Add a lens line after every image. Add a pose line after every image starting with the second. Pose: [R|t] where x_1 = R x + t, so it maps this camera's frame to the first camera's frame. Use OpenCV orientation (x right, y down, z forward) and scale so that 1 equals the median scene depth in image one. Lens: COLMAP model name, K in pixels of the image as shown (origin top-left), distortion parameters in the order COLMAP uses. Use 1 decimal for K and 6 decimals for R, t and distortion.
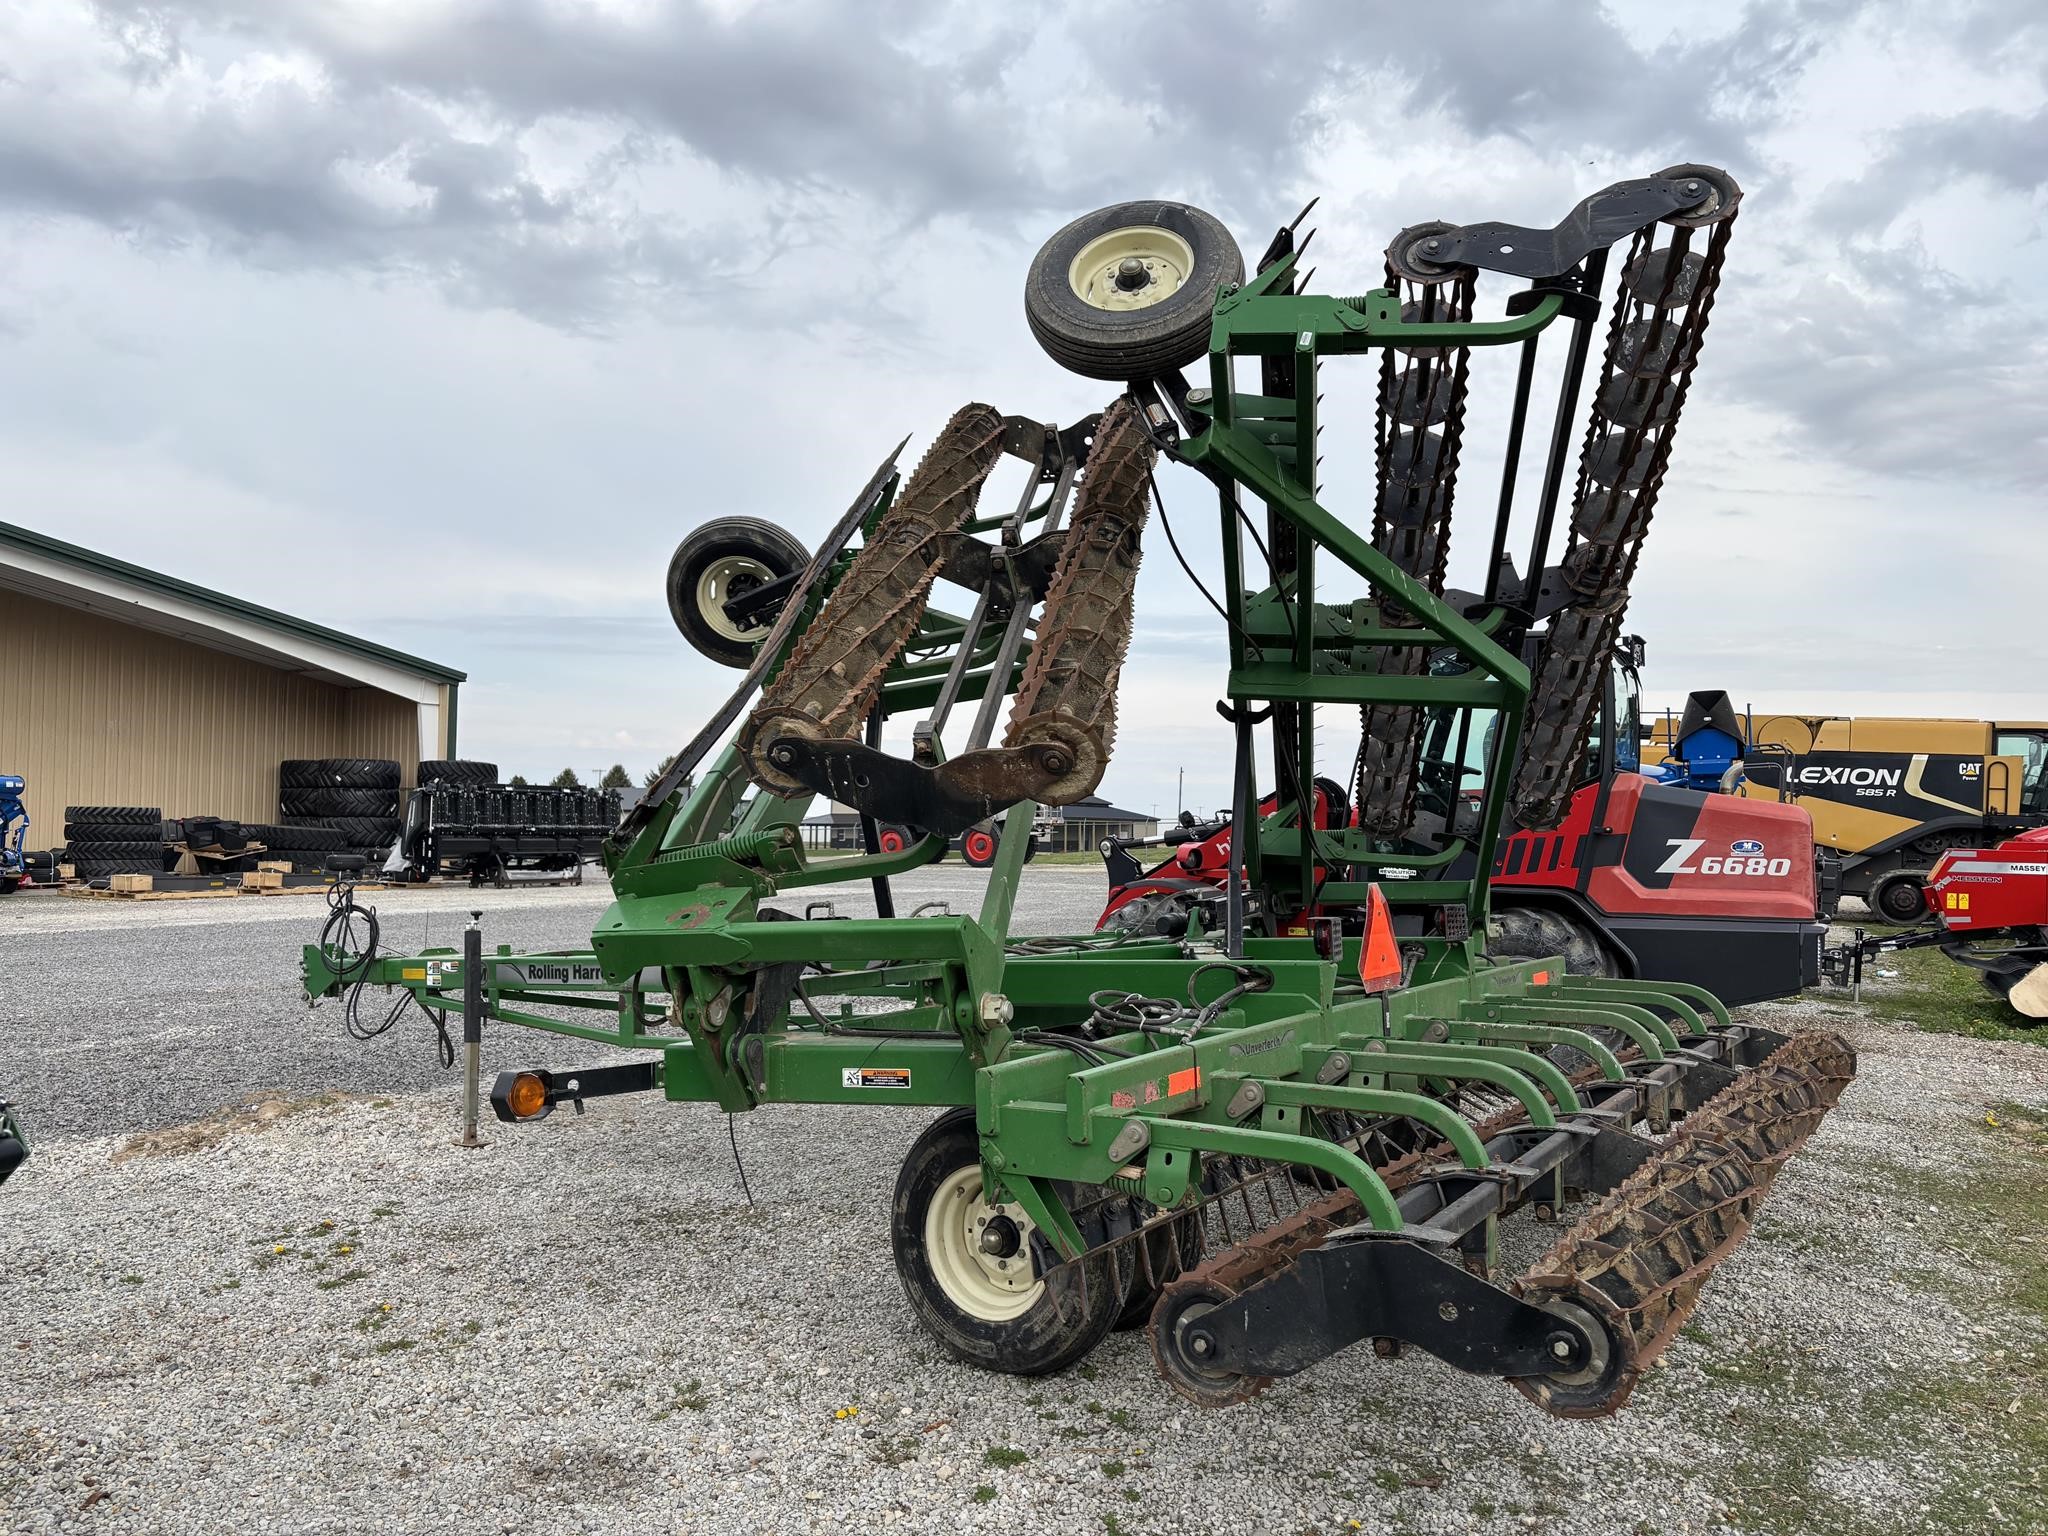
lens RADIAL K [[1542.3, 0, 1028.2], [0, 1542.3, 839.6], [0, 0, 1]] dist [0.050371, -0.052630]
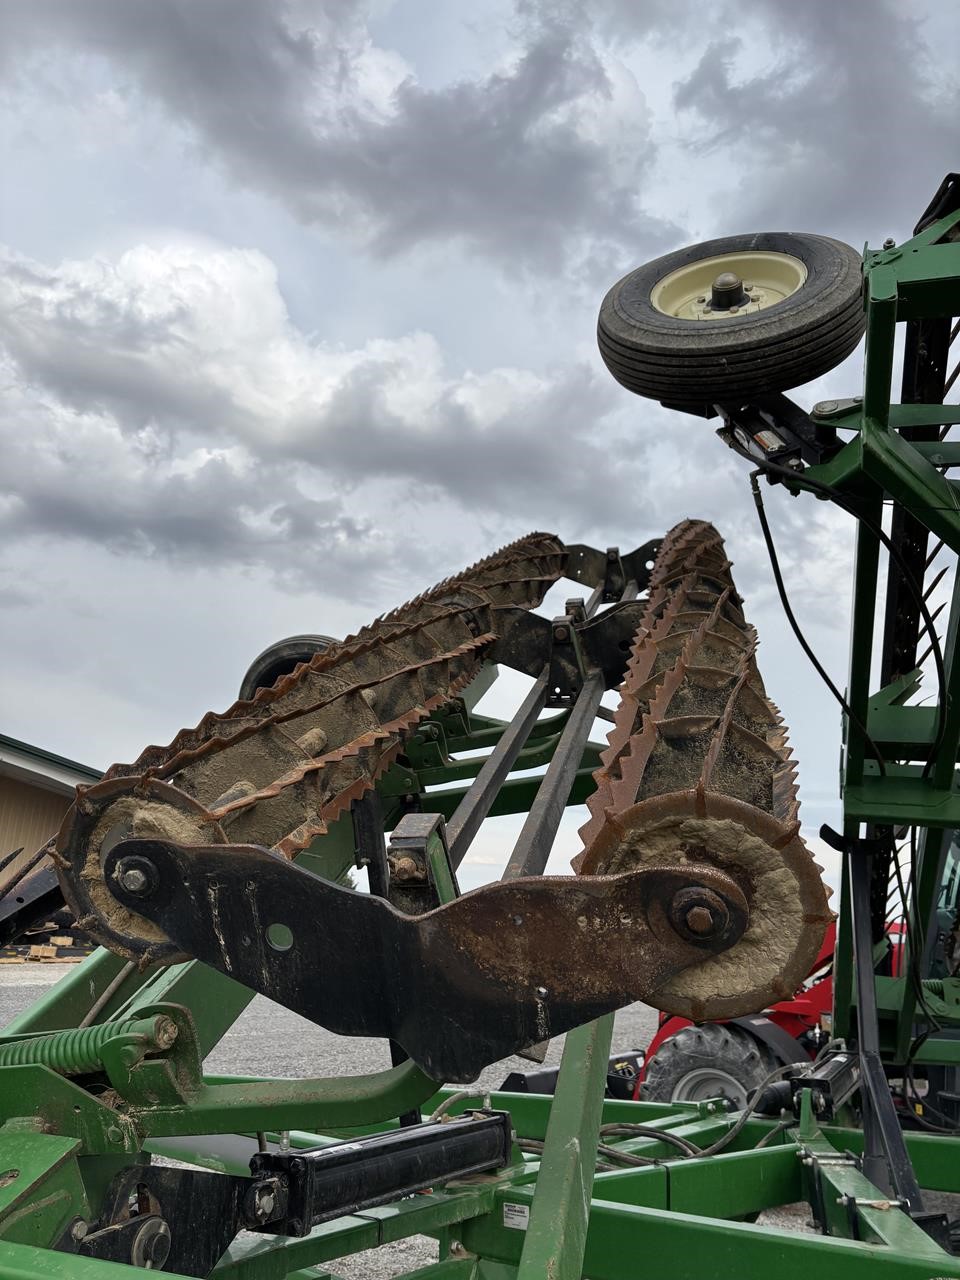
lens RADIAL K [[963.9, 0, 467.3], [0, 963.9, 629.2], [0, 0, 1]] dist [0.050371, -0.052630]
pose [[0.993809, 0.004323, -0.111017, -0.007774], [-0.037288, 0.954263, -0.296633, -0.019691], [0.104657, 0.298936, 0.948517, 0.323056]]
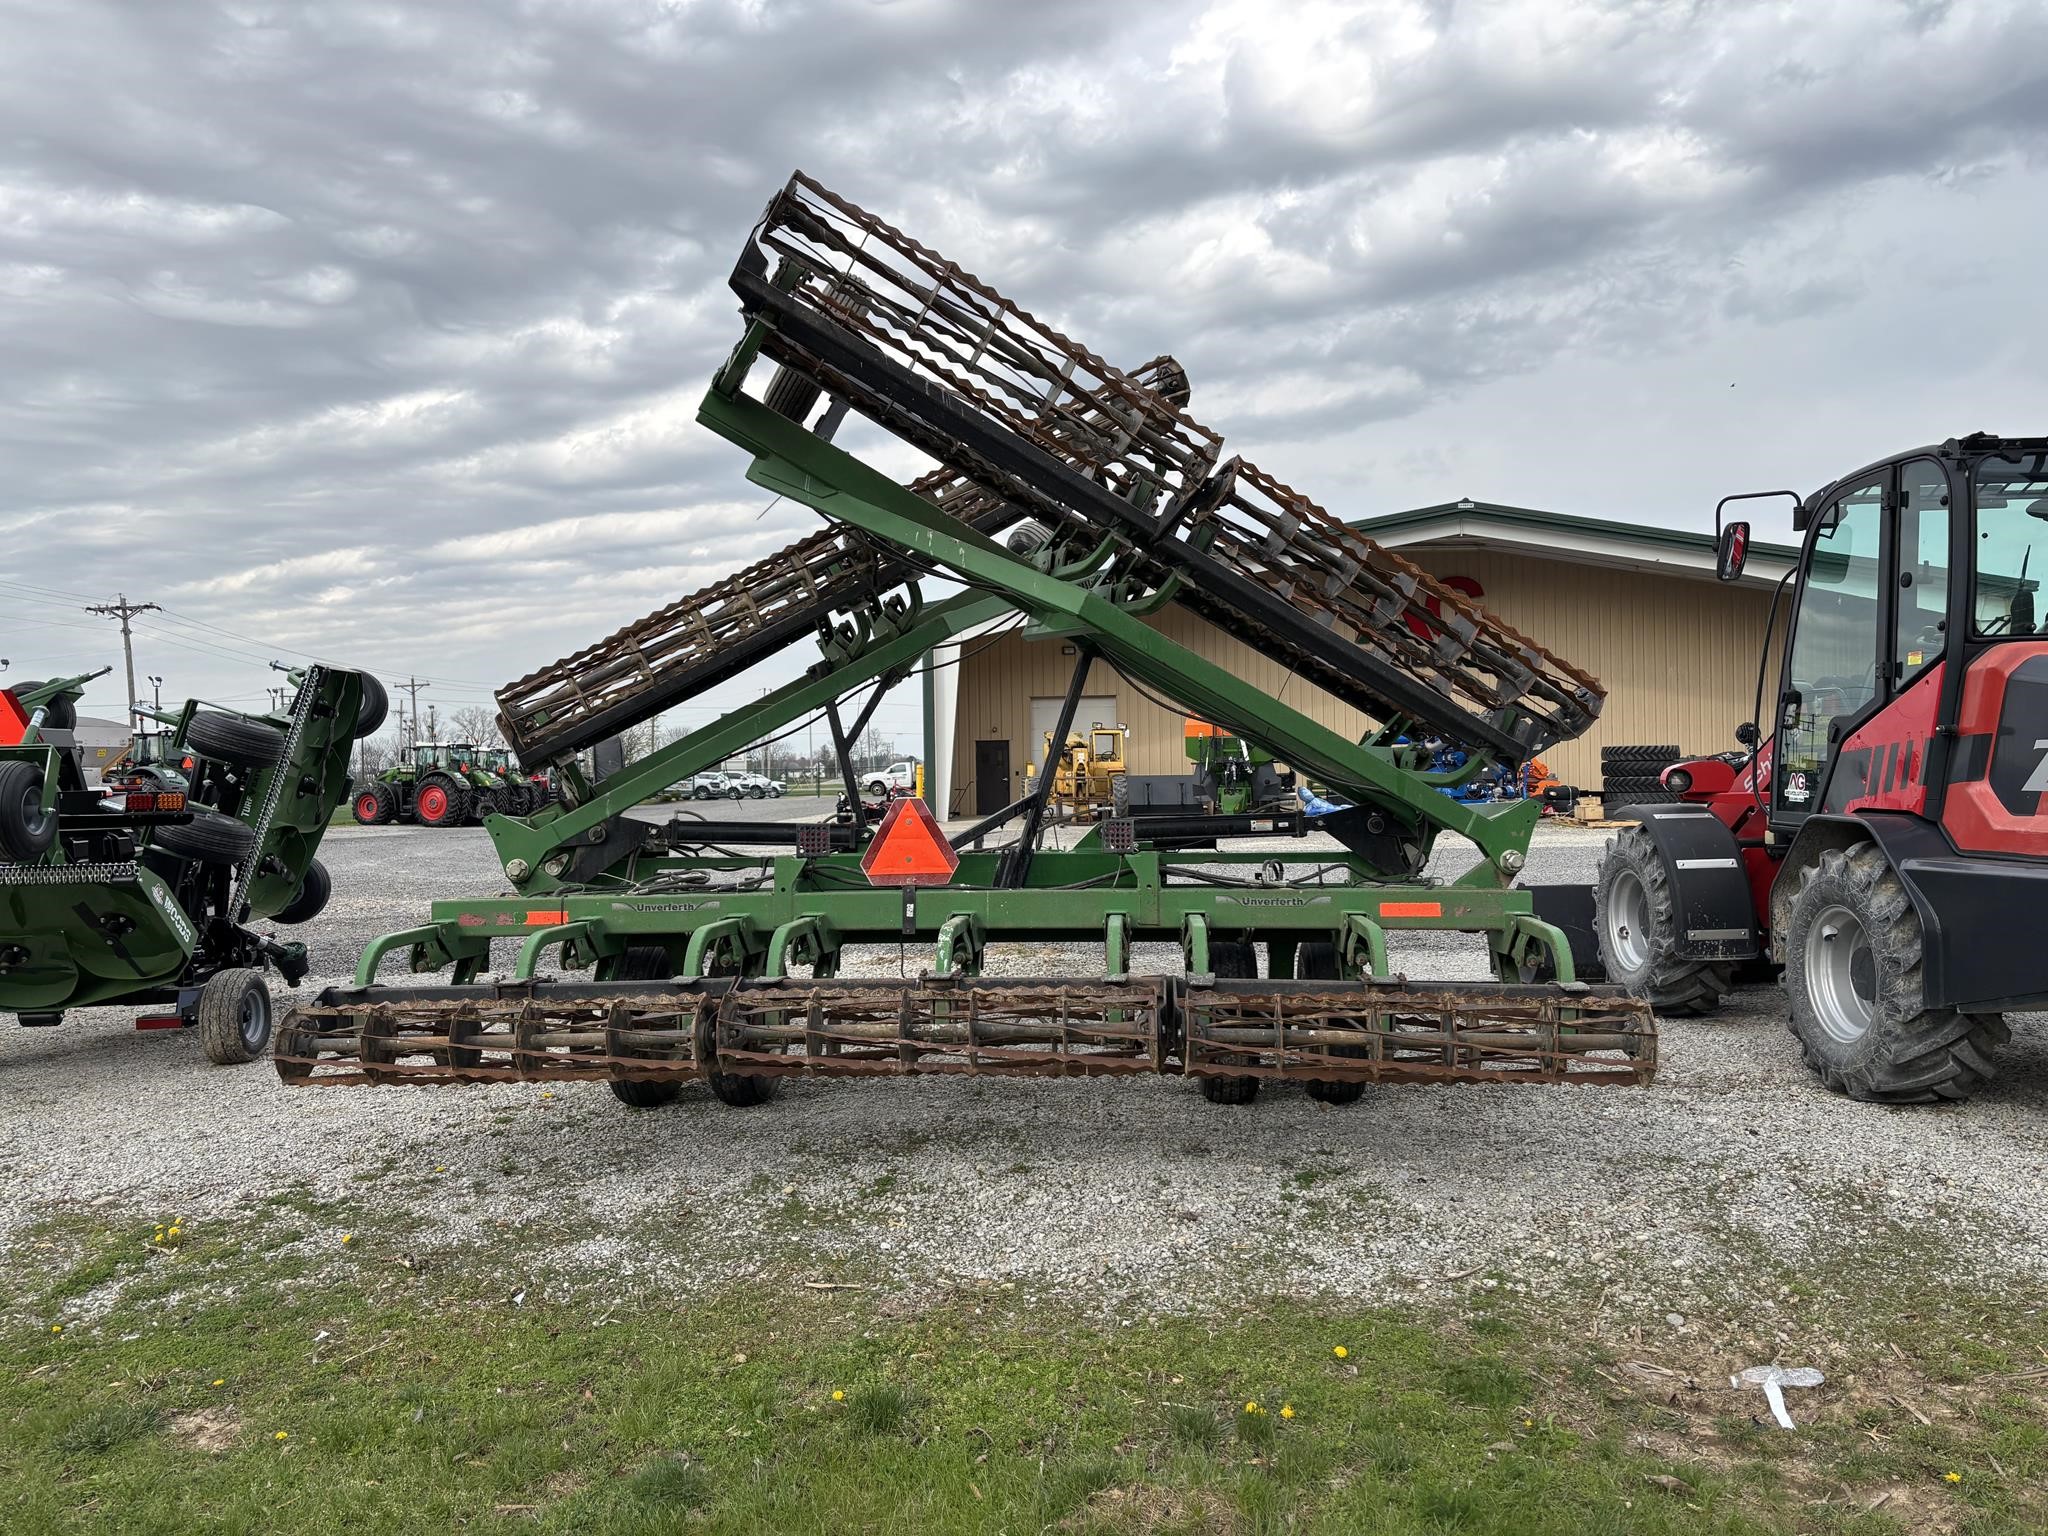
lens RADIAL K [[1542.3, 0, 1024.6], [0, 1542.3, 719.8], [0, 0, 1]] dist [0.050371, -0.052630]
pose [[0.464435, -0.046232, -0.884400, 0.814924], [0.015301, 0.998906, -0.044182, 0.013730], [0.885475, 0.006987, 0.464634, 0.314878]]
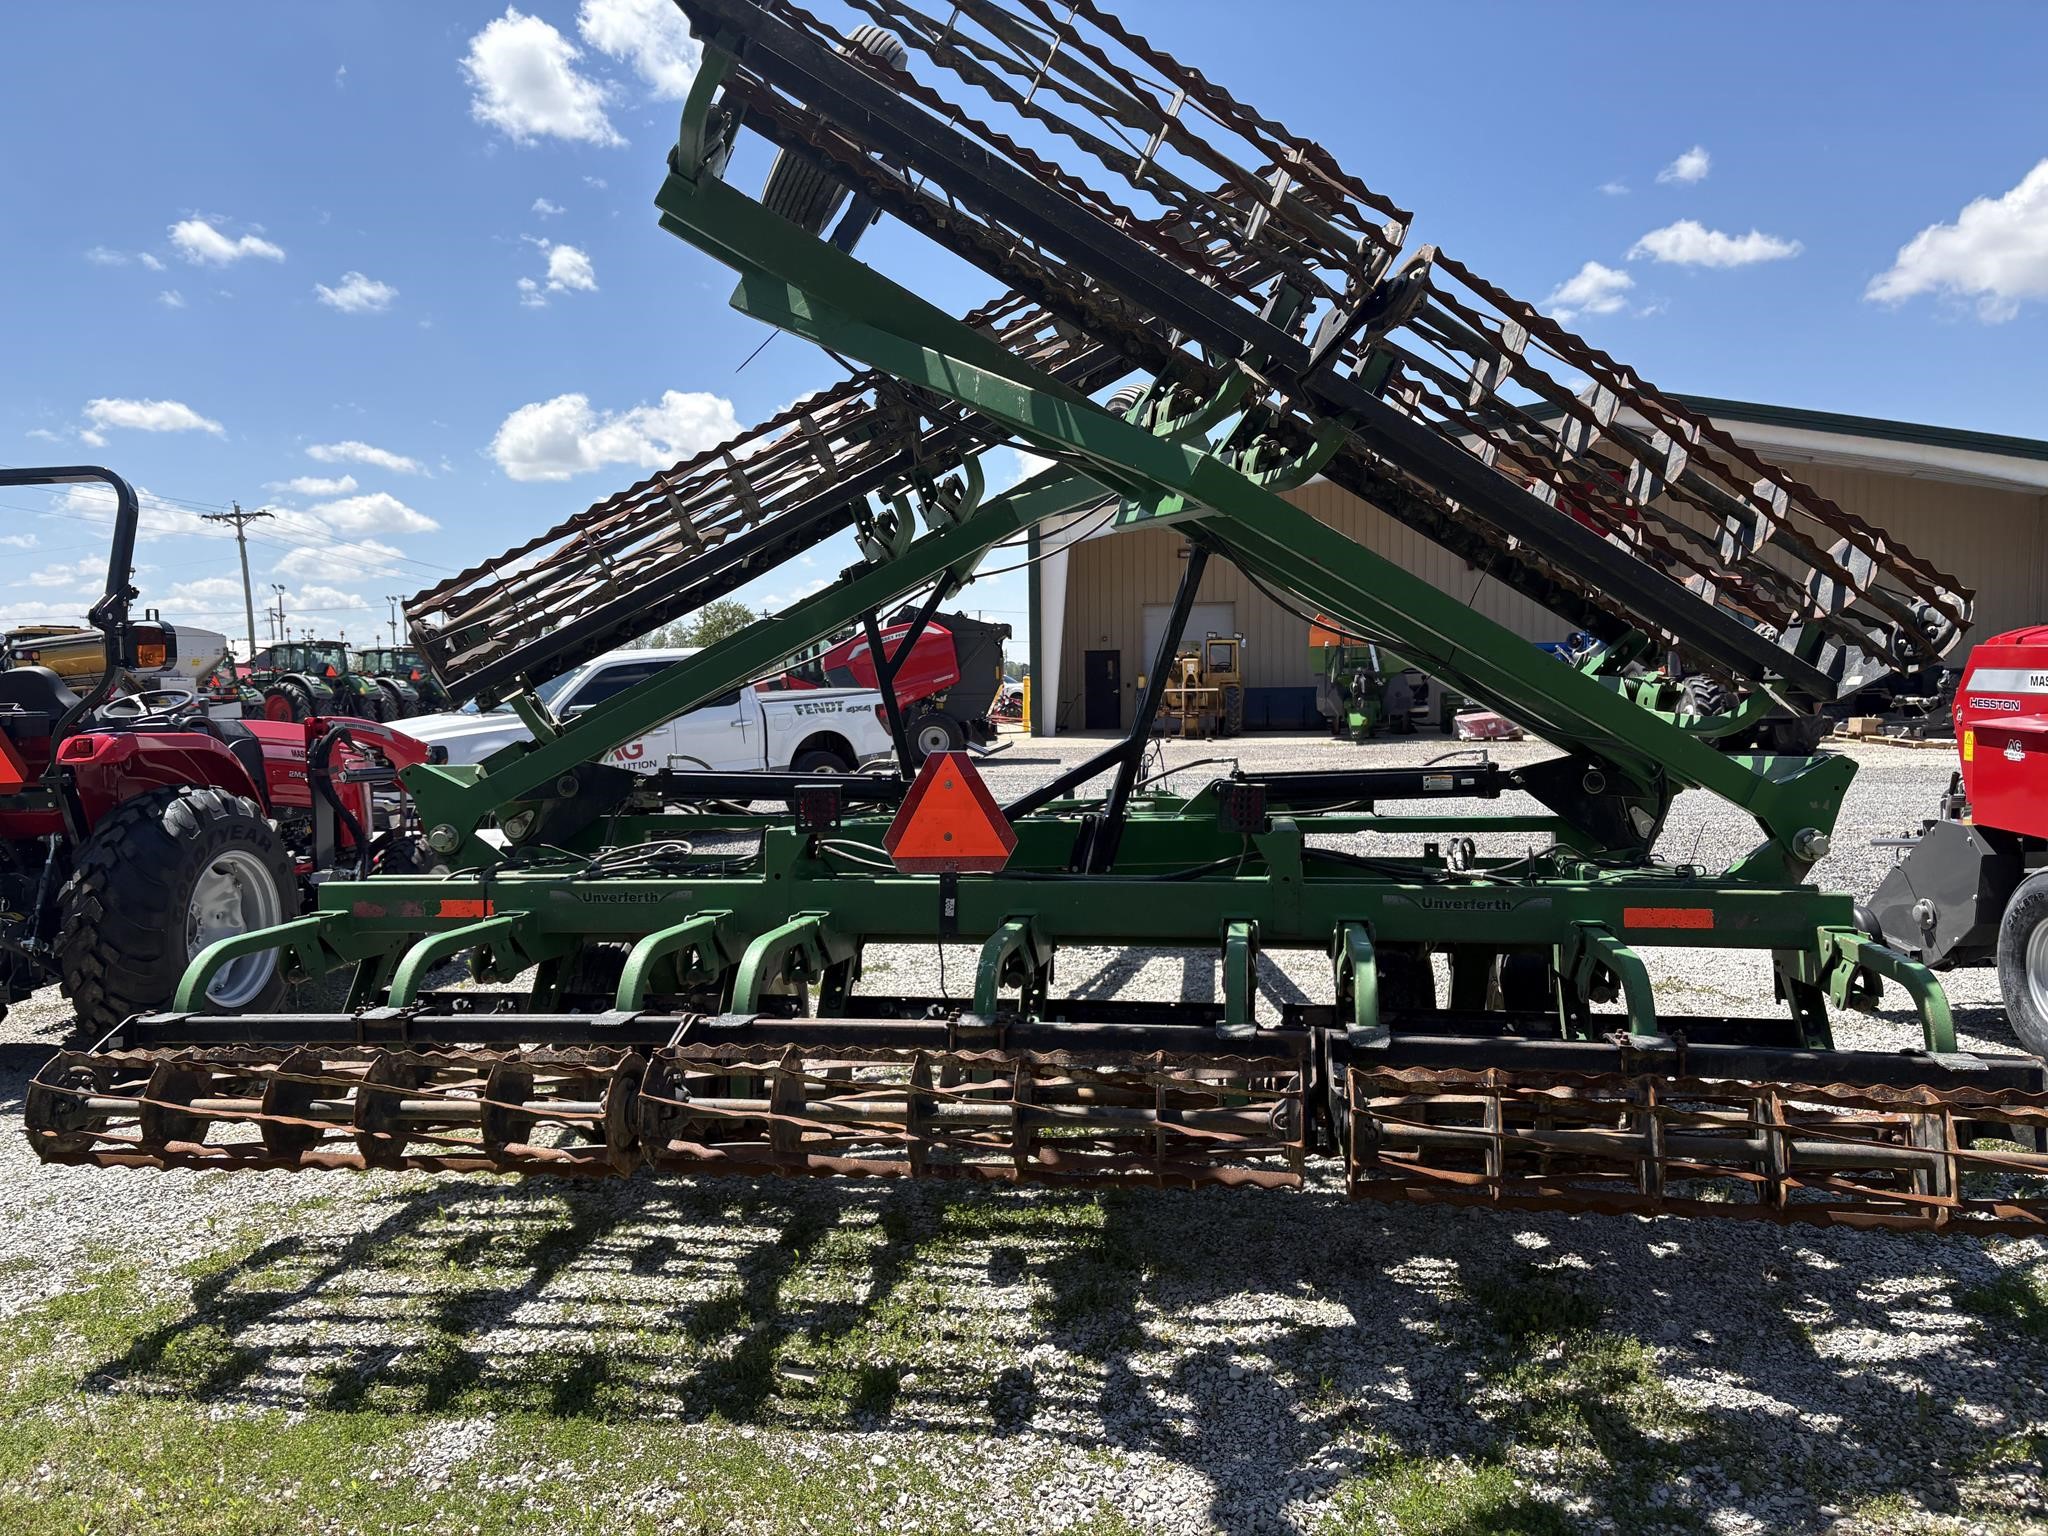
lens RADIAL K [[1542.3, 0, 1018.4], [0, 1542.3, 764.0], [0, 0, 1]] dist [0.050371, -0.052630]
pose [[0.394130, 0.035071, -0.918385, 0.630659], [0.013463, 0.998944, 0.043925, -0.001157], [0.918956, -0.029677, 0.393242, 0.422610]]
